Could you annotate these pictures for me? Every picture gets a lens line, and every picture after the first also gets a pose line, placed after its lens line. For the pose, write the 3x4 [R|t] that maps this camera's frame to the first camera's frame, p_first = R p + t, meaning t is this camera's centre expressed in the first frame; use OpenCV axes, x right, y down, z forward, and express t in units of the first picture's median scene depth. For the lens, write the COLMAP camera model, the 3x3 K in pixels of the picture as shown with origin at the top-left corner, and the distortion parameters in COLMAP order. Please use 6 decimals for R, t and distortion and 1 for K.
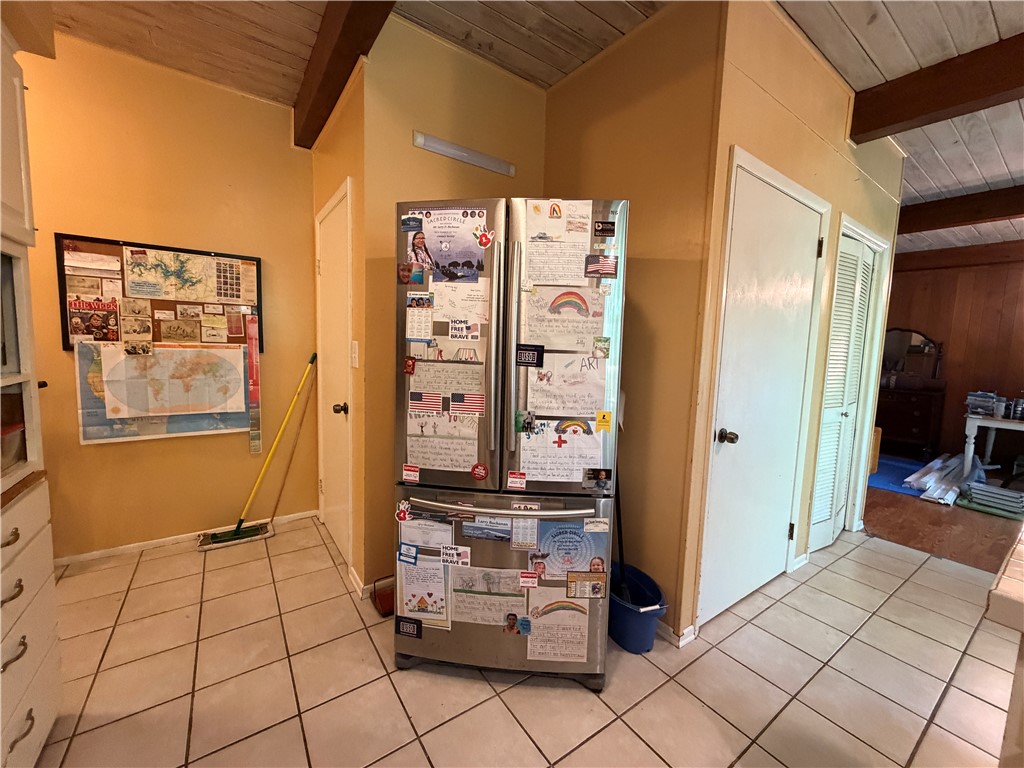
lens RADIAL K [[407.3, 0, 511.7], [0, 407.3, 384.5], [0, 0, 1]] dist [-0.001203, -0.000005]
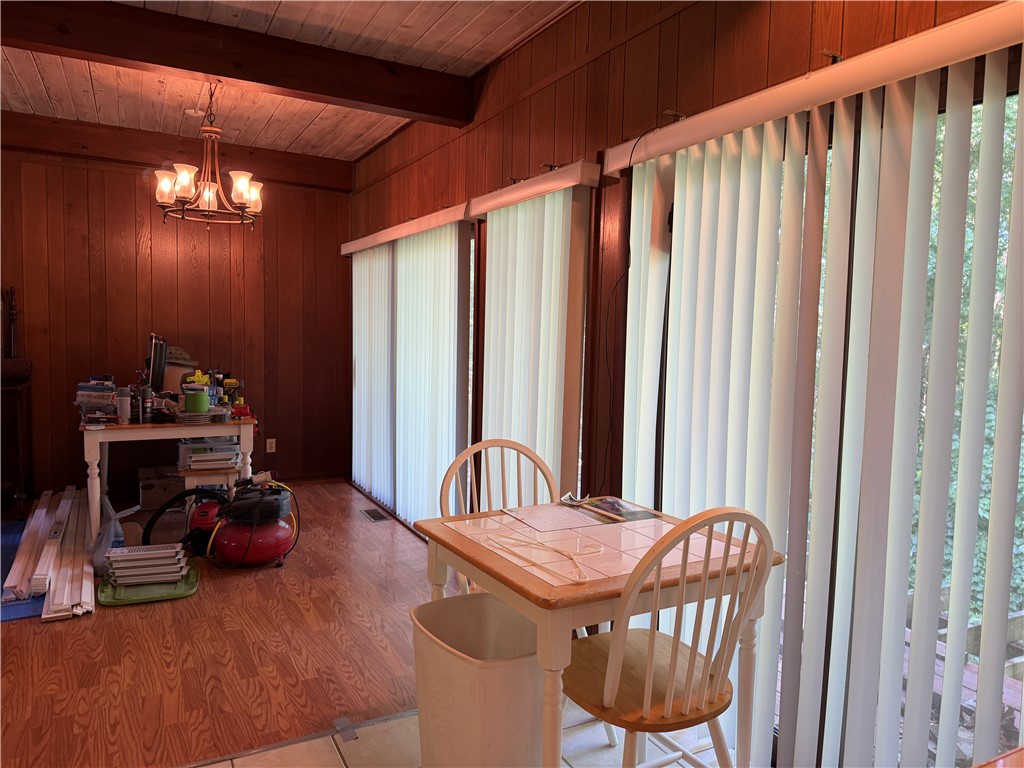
lens RADIAL K [[721.4, 0, 511.1], [0, 721.4, 384.1], [0, 0, 1]] dist [-0.003447, -0.006684]
pose [[0.120328, -0.103040, 0.987372, 0.261689], [0.068210, 0.993106, 0.095326, -0.032910], [-0.990388, 0.055879, 0.126527, 0.324688]]
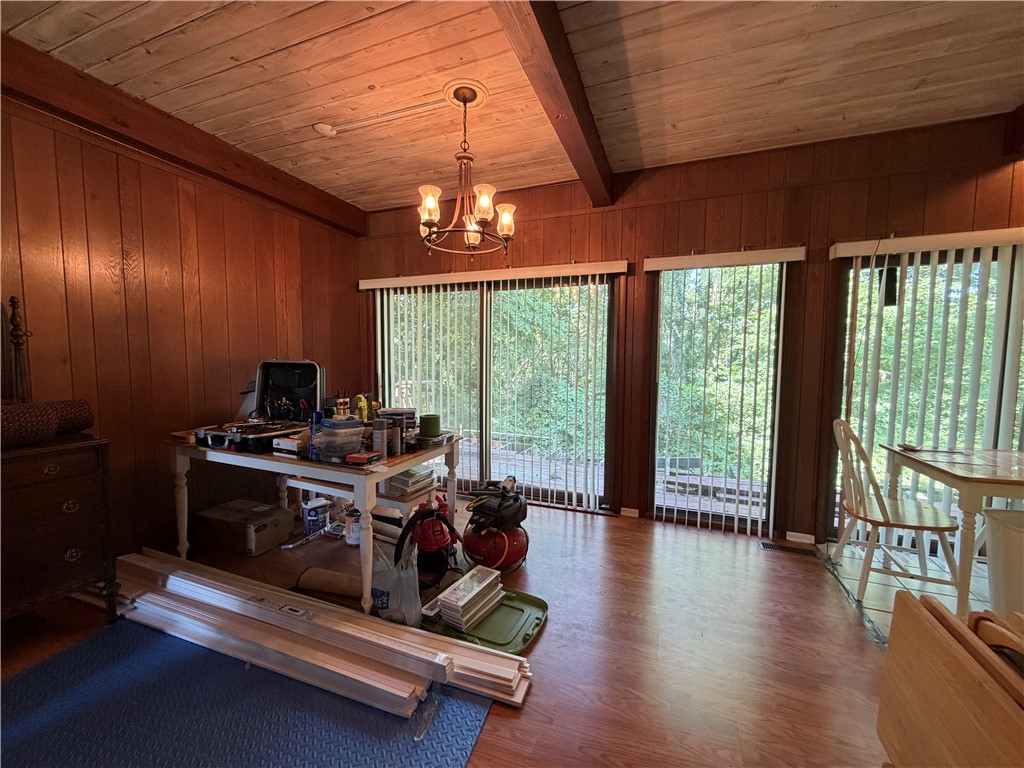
lens RADIAL K [[407.3, 0, 512.0], [0, 407.3, 384.5], [0, 0, 1]] dist [-0.001203, -0.000005]
pose [[-0.546358, -0.092737, 0.832402, 0.598831], [0.050742, 0.988361, 0.143417, -0.068475], [-0.836013, 0.120594, -0.535293, 0.967084]]
